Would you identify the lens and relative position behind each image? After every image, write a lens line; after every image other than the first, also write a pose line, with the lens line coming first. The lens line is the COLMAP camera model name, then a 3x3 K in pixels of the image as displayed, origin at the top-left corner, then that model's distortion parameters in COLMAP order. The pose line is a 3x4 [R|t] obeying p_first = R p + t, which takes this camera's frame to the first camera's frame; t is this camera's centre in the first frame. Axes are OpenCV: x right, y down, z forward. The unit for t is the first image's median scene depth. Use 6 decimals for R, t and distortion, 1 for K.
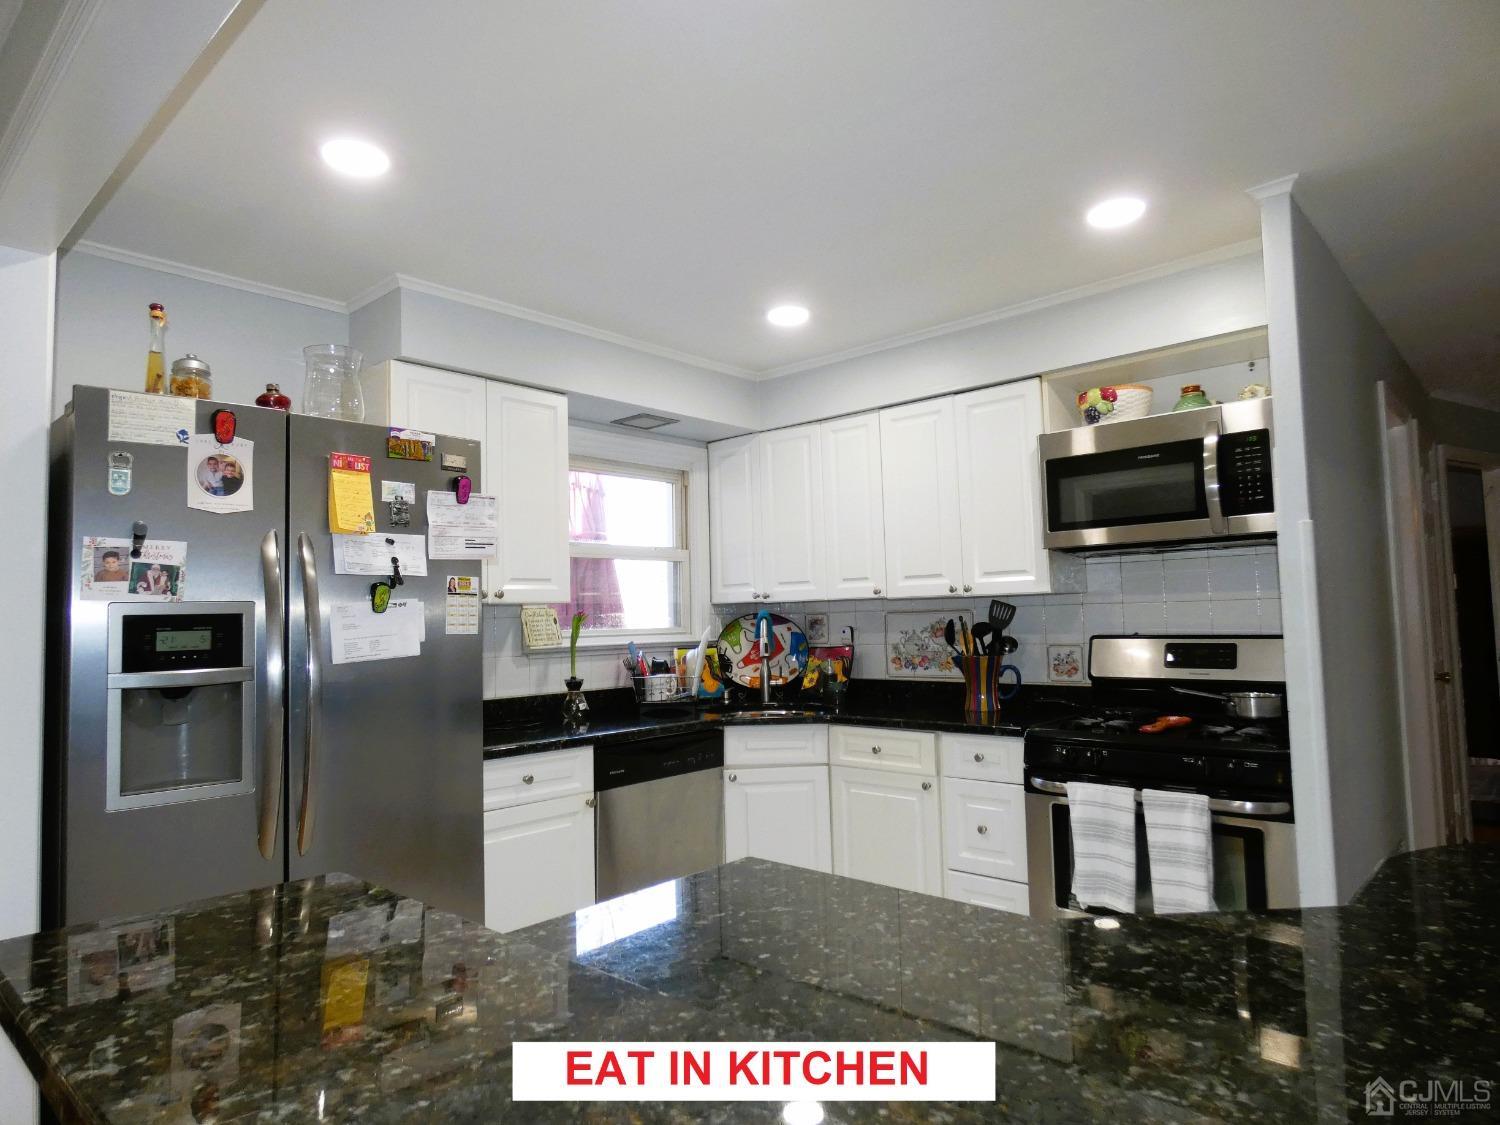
lens RADIAL K [[898.9, 0, 741.9], [0, 898.9, 564.2], [0, 0, 1]] dist [-0.002460, -0.000634]
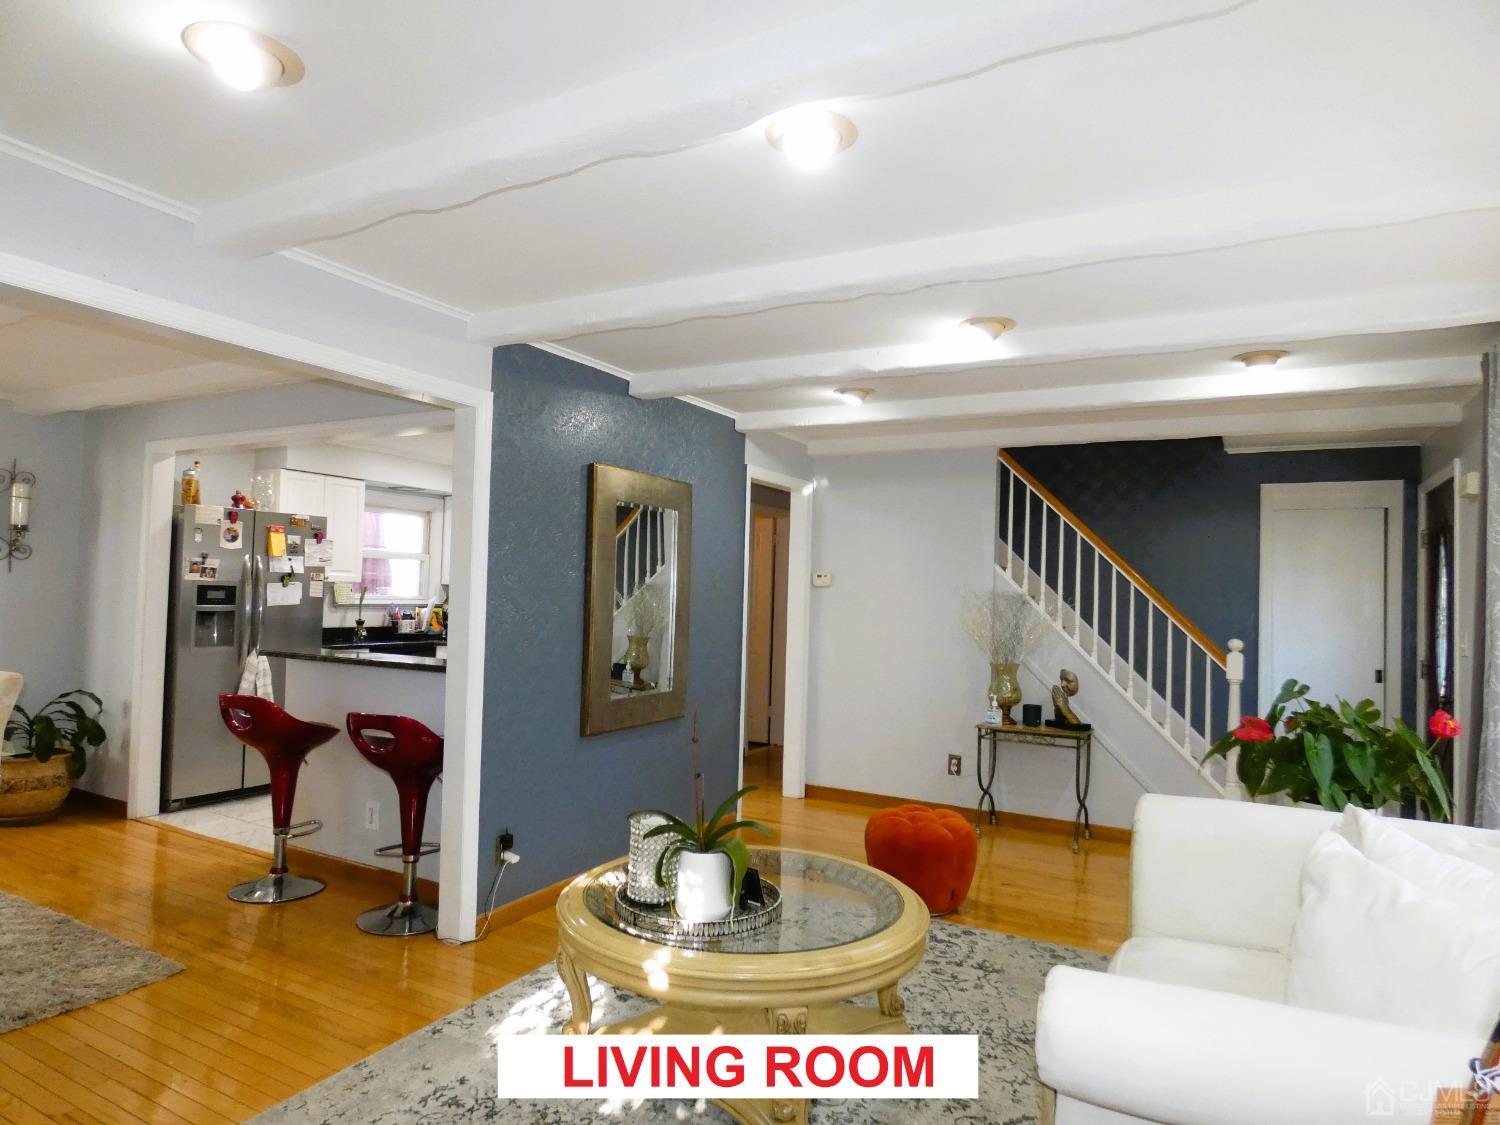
lens RADIAL K [[898.9, 0, 741.9], [0, 898.9, 564.2], [0, 0, 1]] dist [-0.002460, -0.000634]
pose [[0.972292, 0.063721, 0.224919, 0.260697], [-0.071207, 0.997140, 0.025320, -0.153889], [-0.222662, -0.040634, 0.974048, -1.629724]]
